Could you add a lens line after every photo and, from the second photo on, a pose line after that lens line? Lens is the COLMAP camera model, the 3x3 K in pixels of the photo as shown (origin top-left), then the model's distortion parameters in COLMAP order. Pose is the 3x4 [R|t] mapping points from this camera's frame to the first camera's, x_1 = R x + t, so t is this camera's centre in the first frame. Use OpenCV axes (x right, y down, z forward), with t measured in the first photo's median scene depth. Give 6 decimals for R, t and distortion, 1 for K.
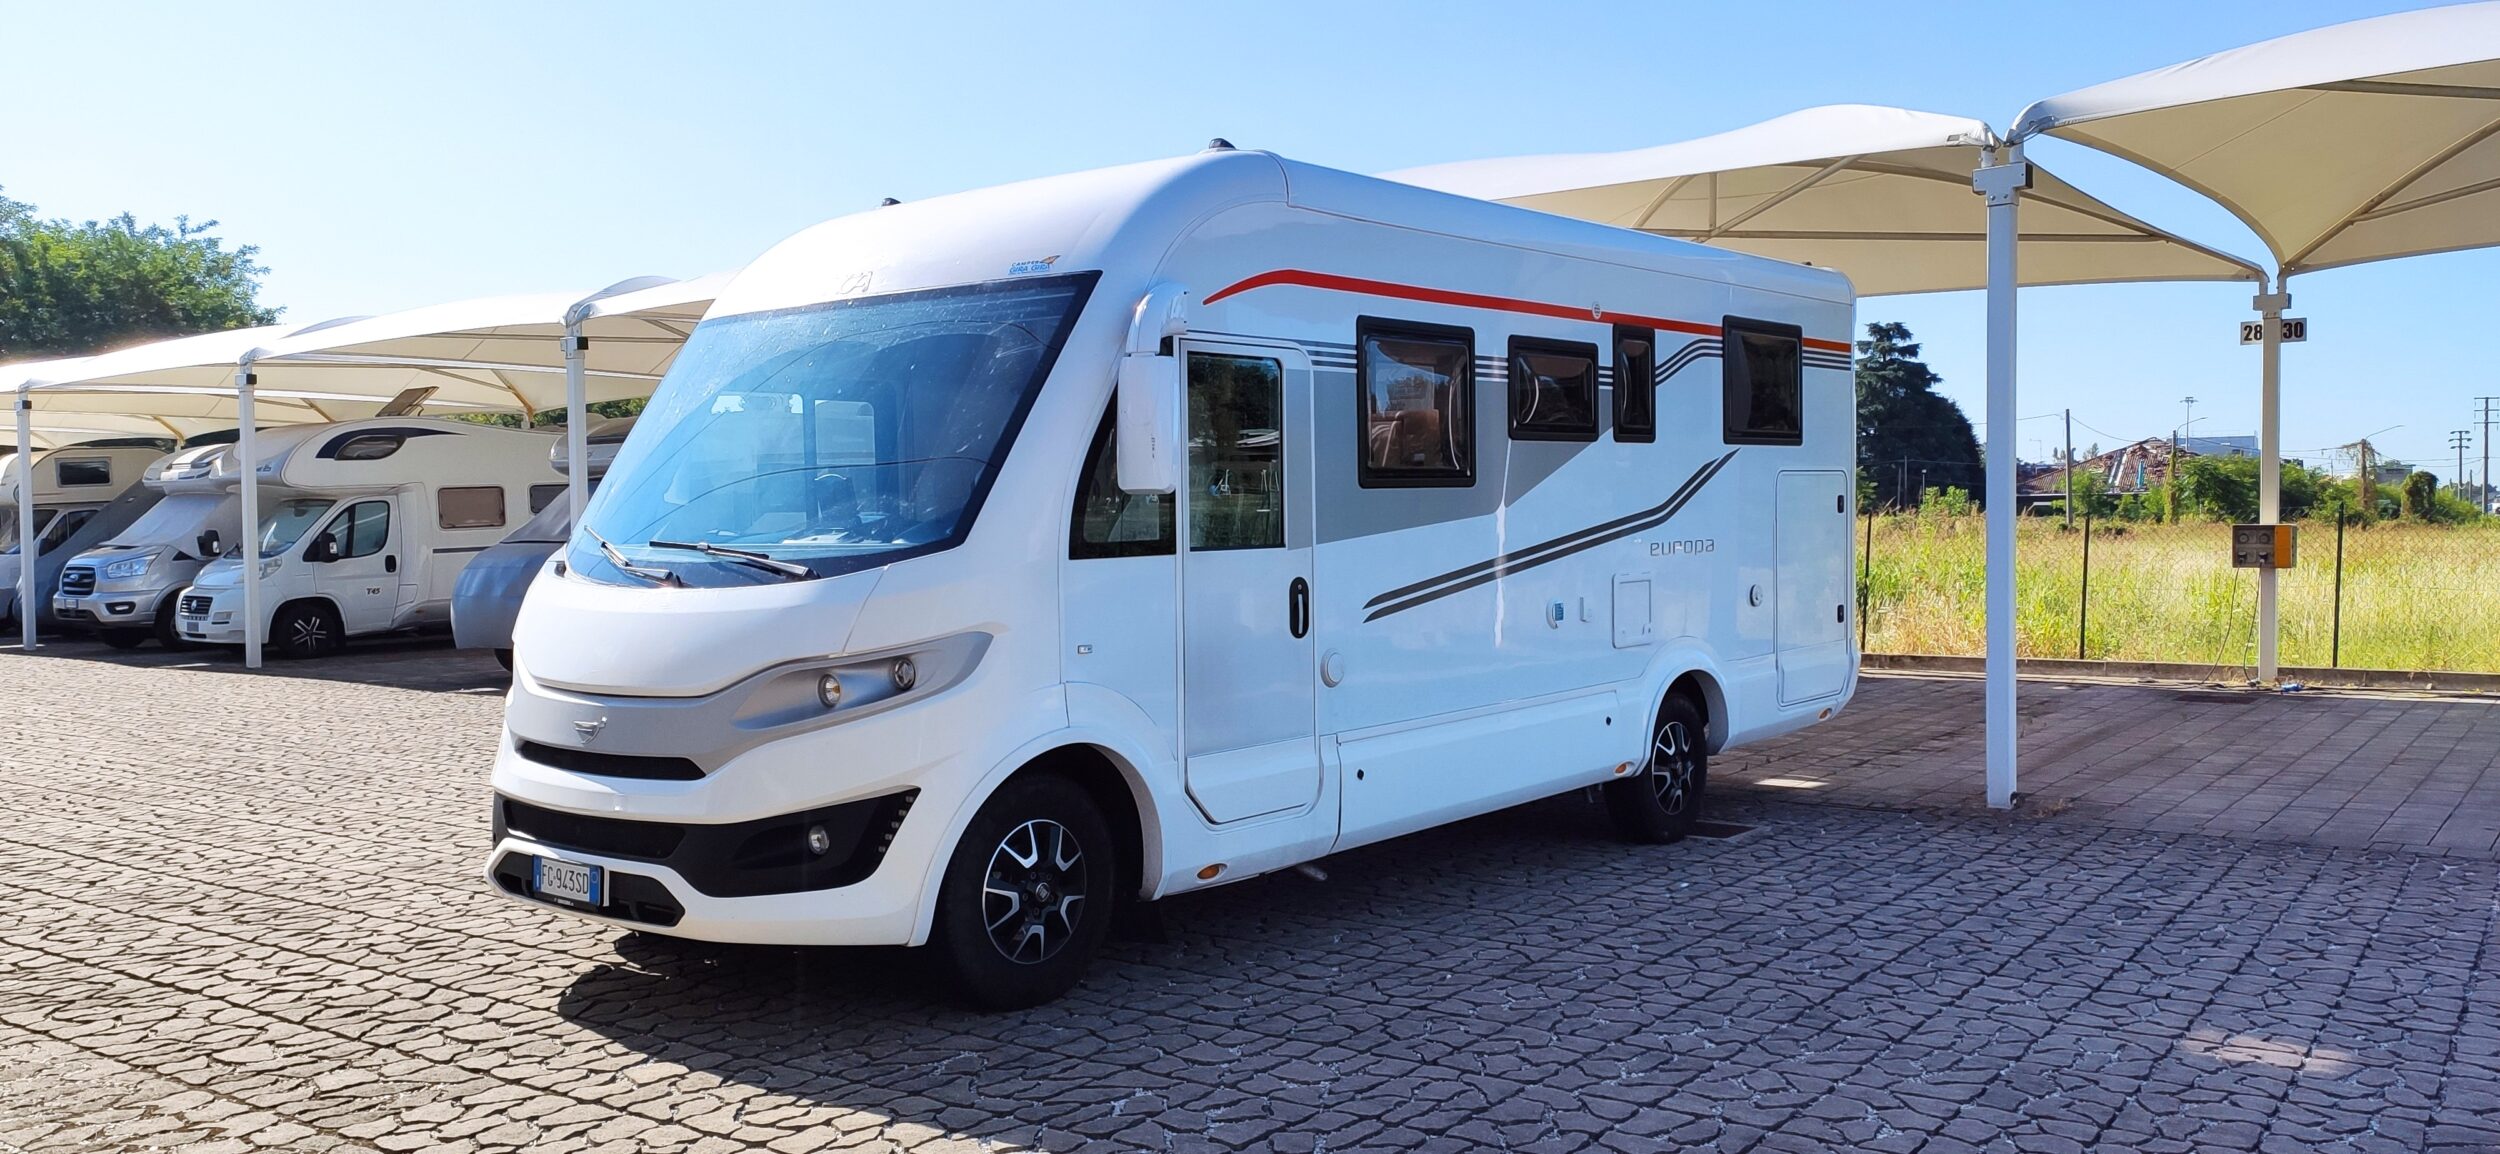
lens RADIAL K [[1950.4, 0, 1250.0], [0, 1950.4, 577.0], [0, 0, 1]] dist [0.002193, 0.000113]
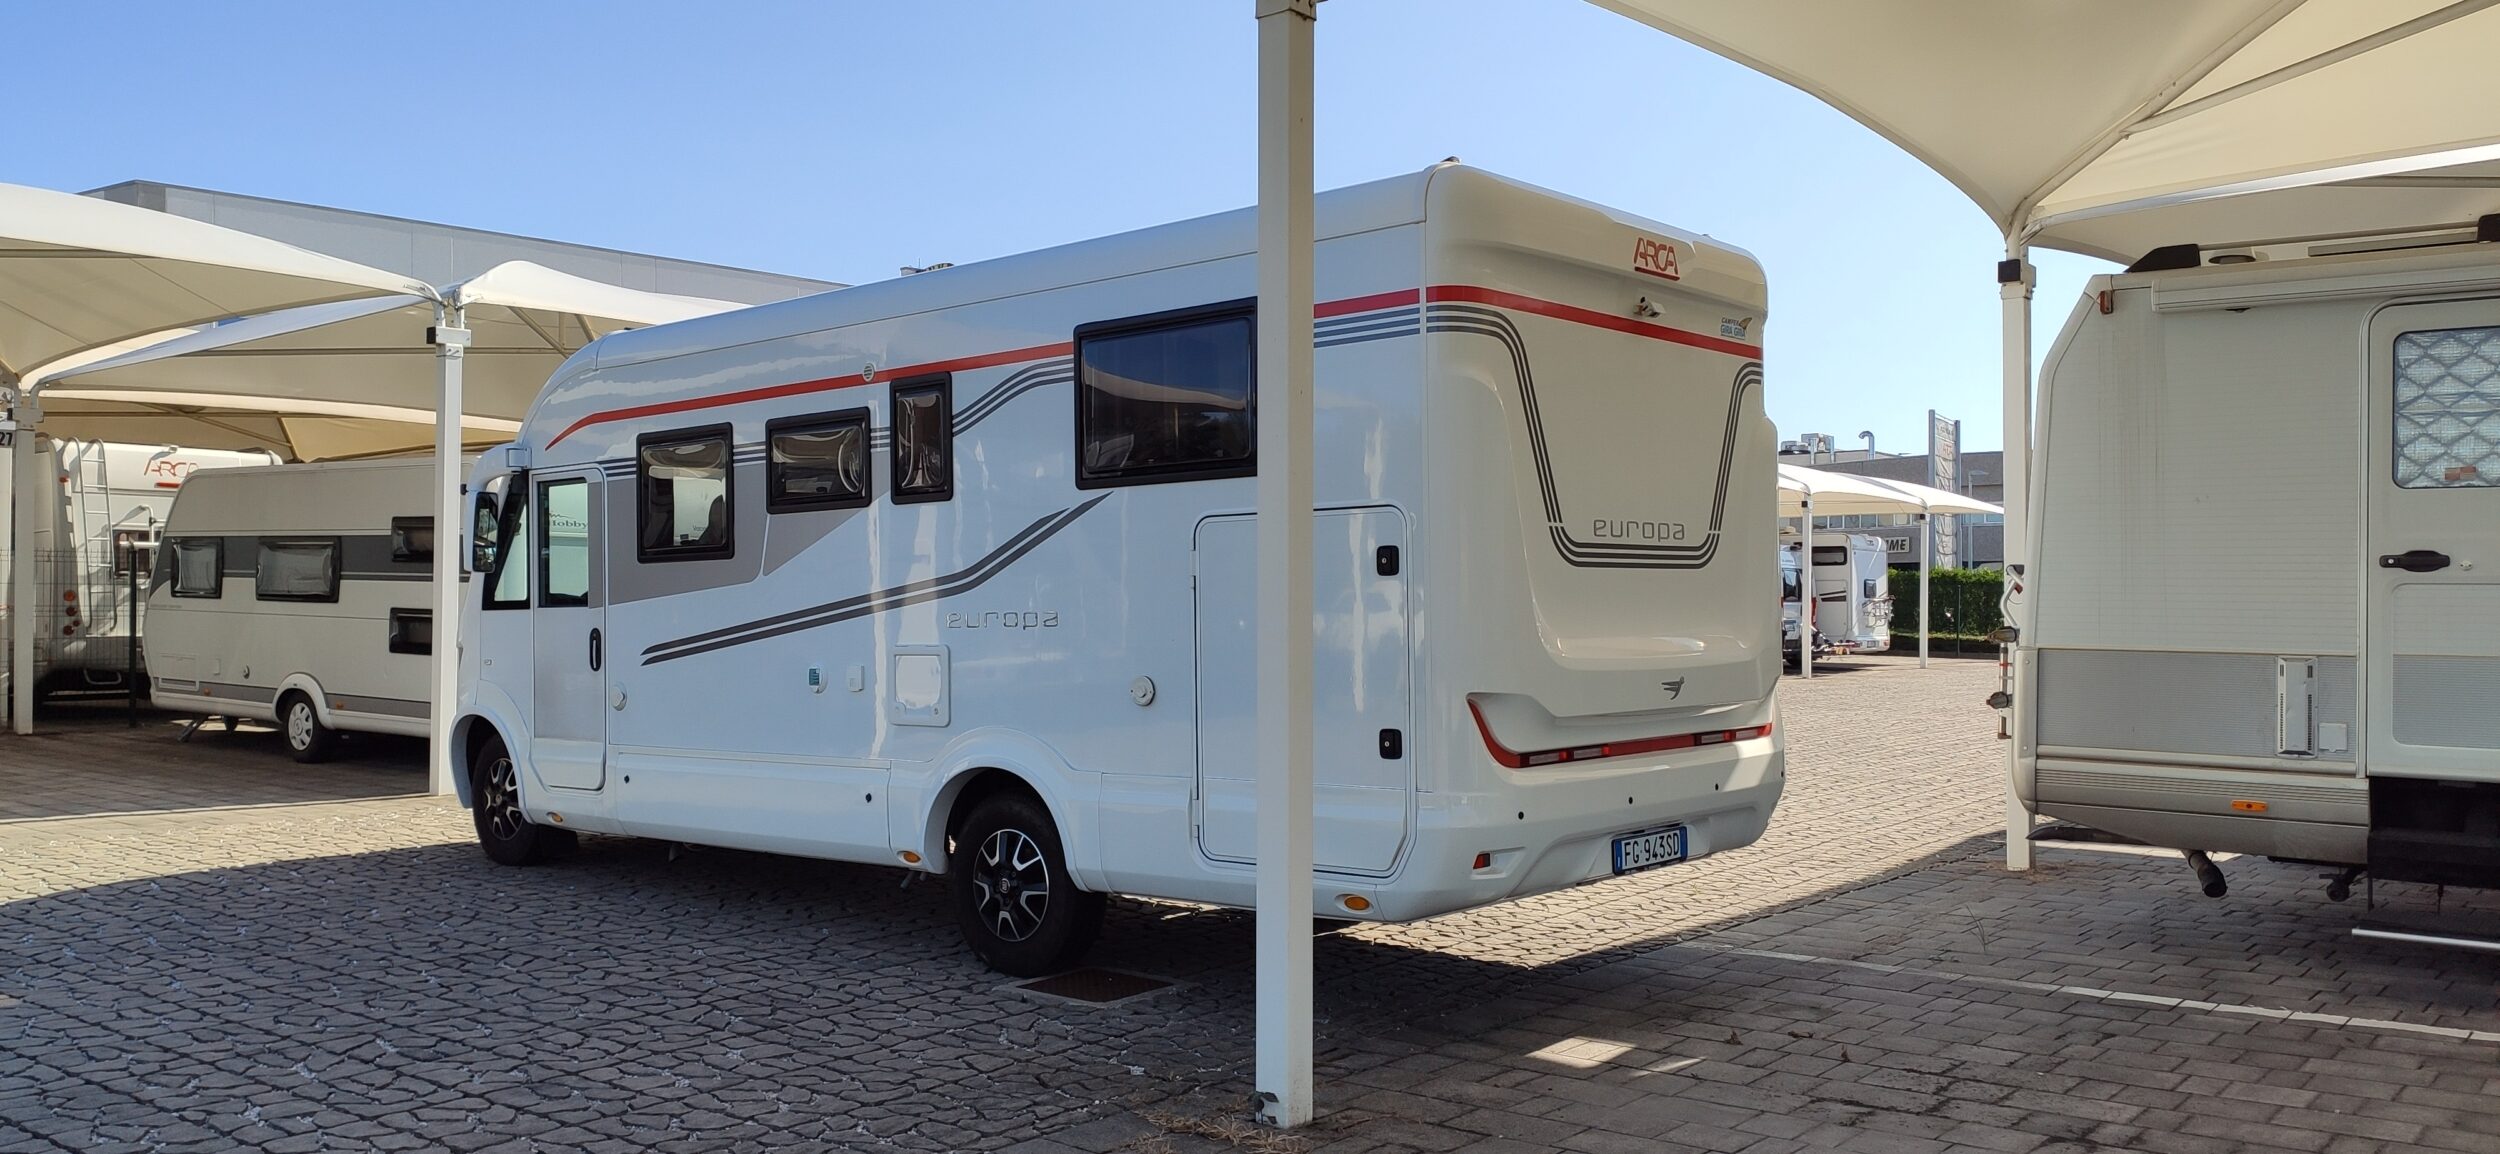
lens RADIAL K [[1950.4, 0, 1250.0], [0, 1950.4, 577.0], [0, 0, 1]] dist [0.002193, 0.000113]
pose [[-0.048735, 0.008255, -0.998778, 1.132932], [-0.017156, 0.999811, 0.009101, -0.046406], [0.998664, 0.017579, -0.048584, 1.229162]]
